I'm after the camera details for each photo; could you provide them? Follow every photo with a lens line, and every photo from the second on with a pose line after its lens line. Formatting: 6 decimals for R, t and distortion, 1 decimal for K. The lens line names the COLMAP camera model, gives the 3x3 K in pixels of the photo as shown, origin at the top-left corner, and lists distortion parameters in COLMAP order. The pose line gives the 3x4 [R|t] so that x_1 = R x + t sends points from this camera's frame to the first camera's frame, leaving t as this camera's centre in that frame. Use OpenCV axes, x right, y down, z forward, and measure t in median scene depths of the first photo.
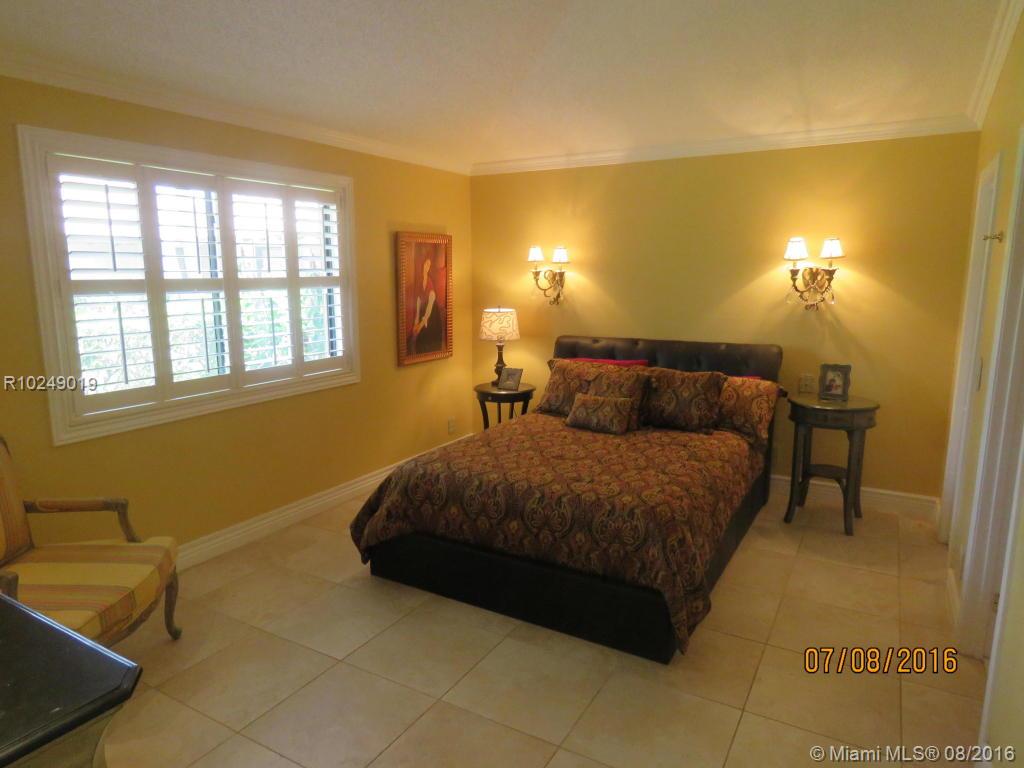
lens RADIAL K [[648.0, 0, 511.0], [0, 648.0, 385.0], [0, 0, 1]] dist [0.004016, 0.001472]
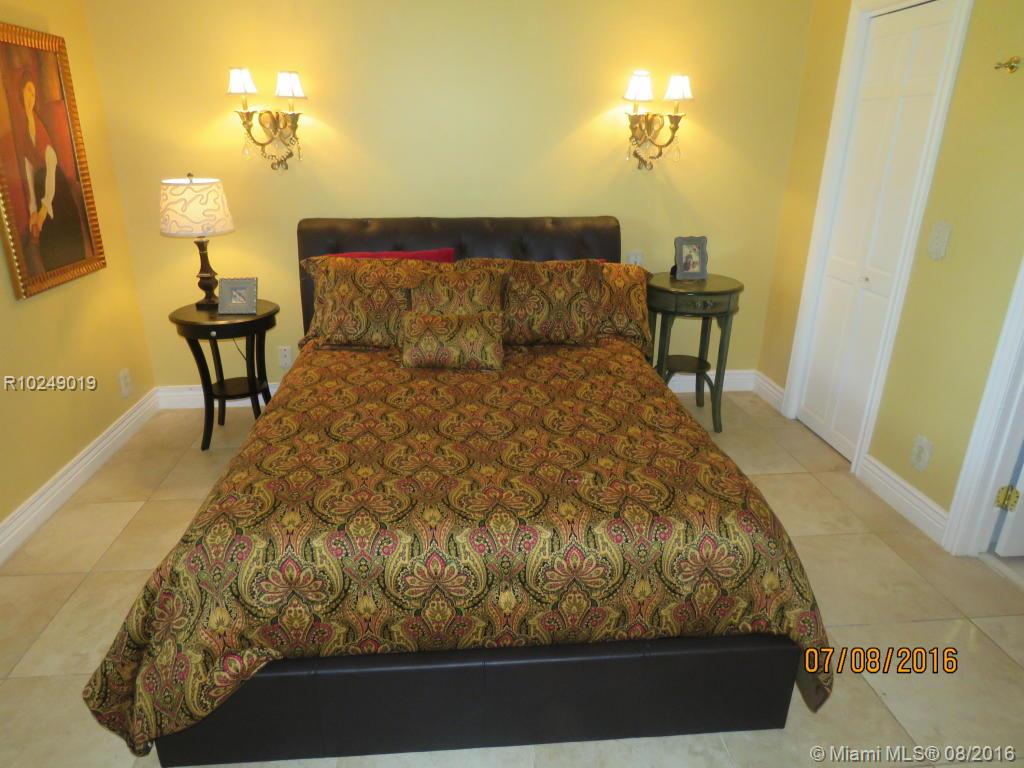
lens RADIAL K [[652.9, 0, 509.2], [0, 652.9, 386.9], [0, 0, 1]] dist [-0.006441, -0.003276]
pose [[0.818183, -0.195533, 0.540688, -0.163974], [0.089552, 0.972257, 0.216092, -0.042652], [-0.567941, -0.128384, 0.812995, 0.398328]]
